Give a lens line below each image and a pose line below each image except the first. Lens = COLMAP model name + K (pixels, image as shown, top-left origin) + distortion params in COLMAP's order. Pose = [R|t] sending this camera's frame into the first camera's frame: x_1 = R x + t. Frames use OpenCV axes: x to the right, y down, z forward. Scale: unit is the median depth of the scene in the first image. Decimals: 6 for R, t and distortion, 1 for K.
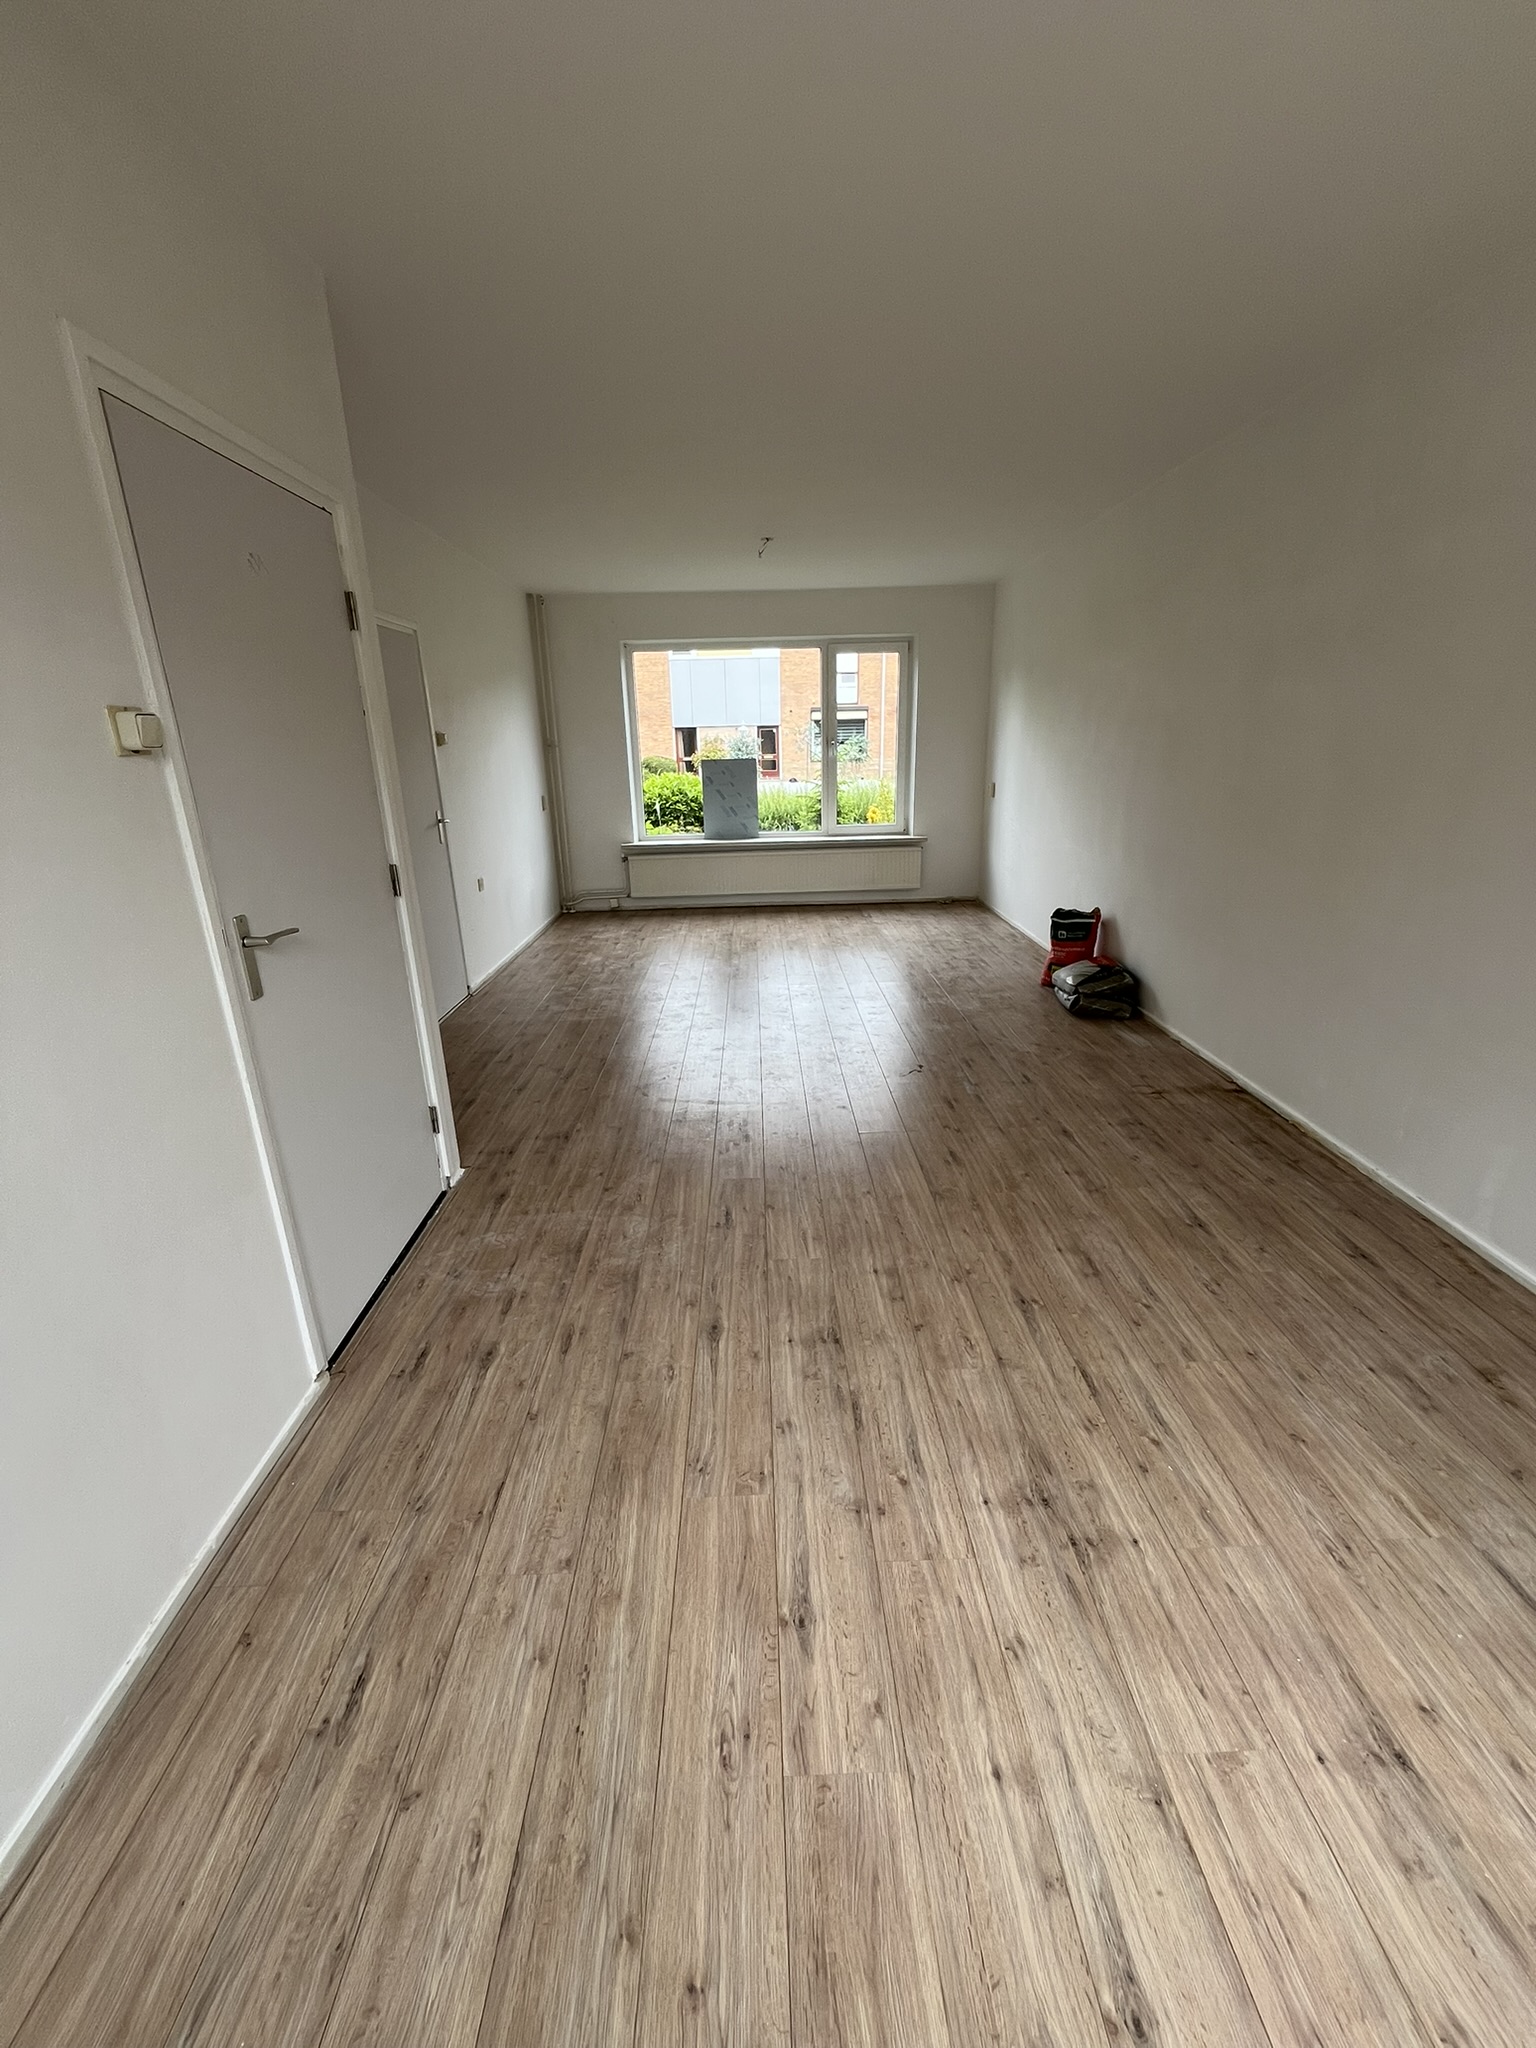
lens RADIAL K [[827.7, 0, 754.2], [0, 827.7, 1022.9], [0, 0, 1]] dist [-0.001386, -0.000173]
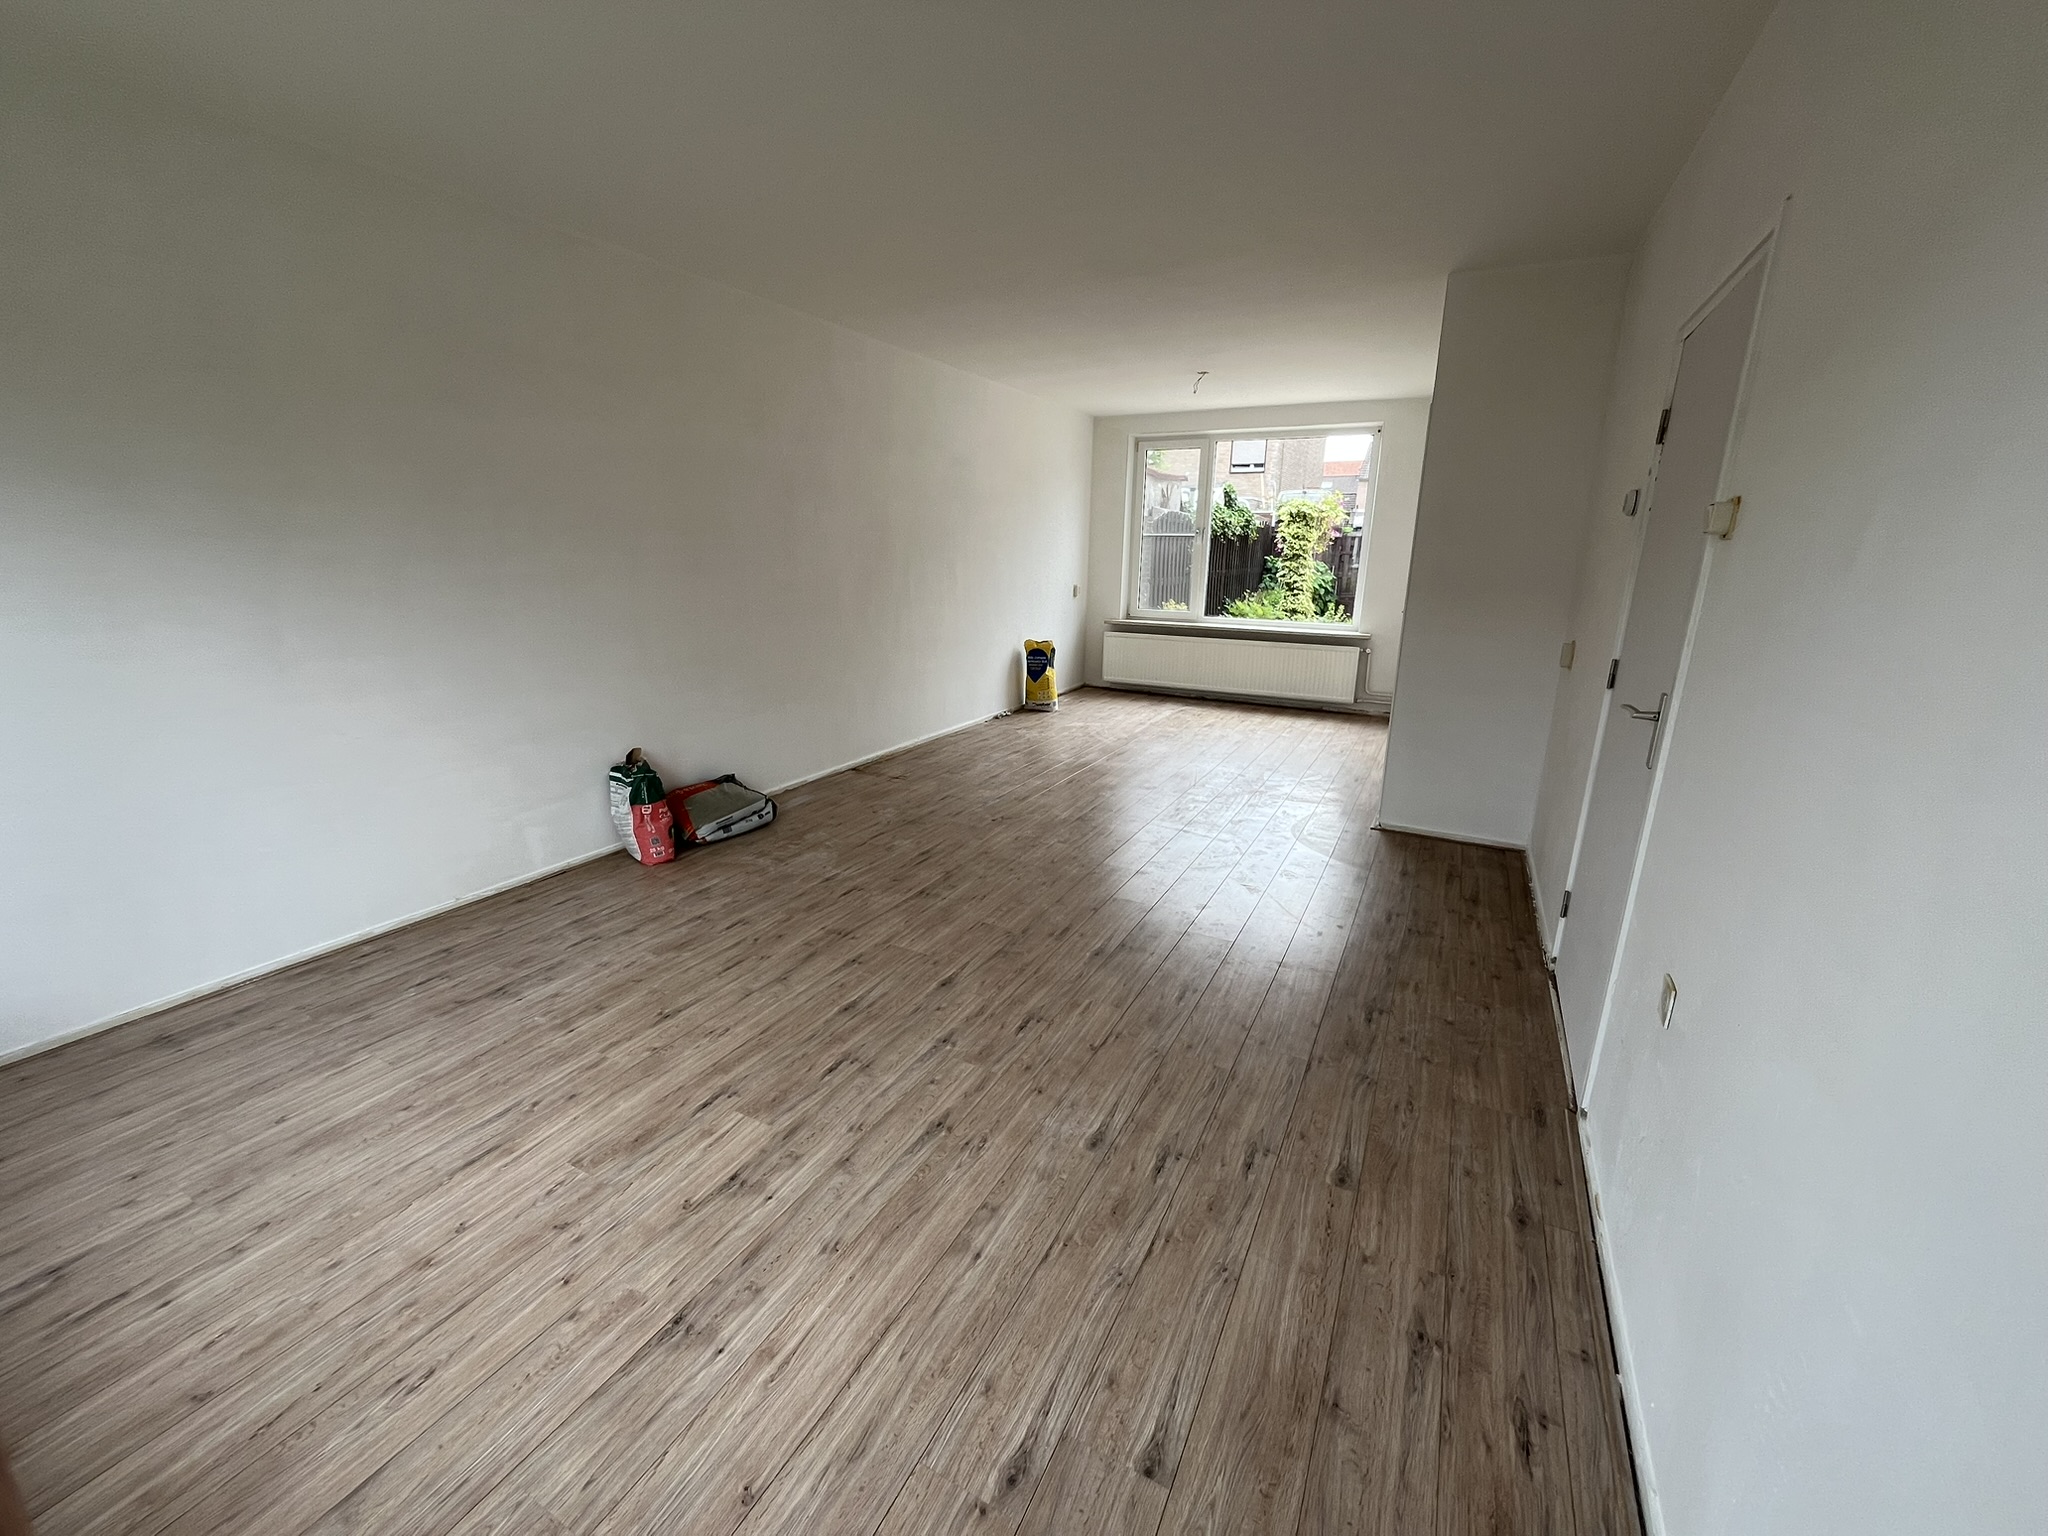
lens RADIAL K [[827.7, 0, 1017.4], [0, 827.7, 768.6], [0, 0, 1]] dist [-0.001386, -0.000173]
pose [[-0.880504, -0.127837, 0.456476, -0.484715], [0.144855, 0.844332, 0.515869, -0.826768], [-0.451365, 0.520348, -0.724919, 2.415414]]
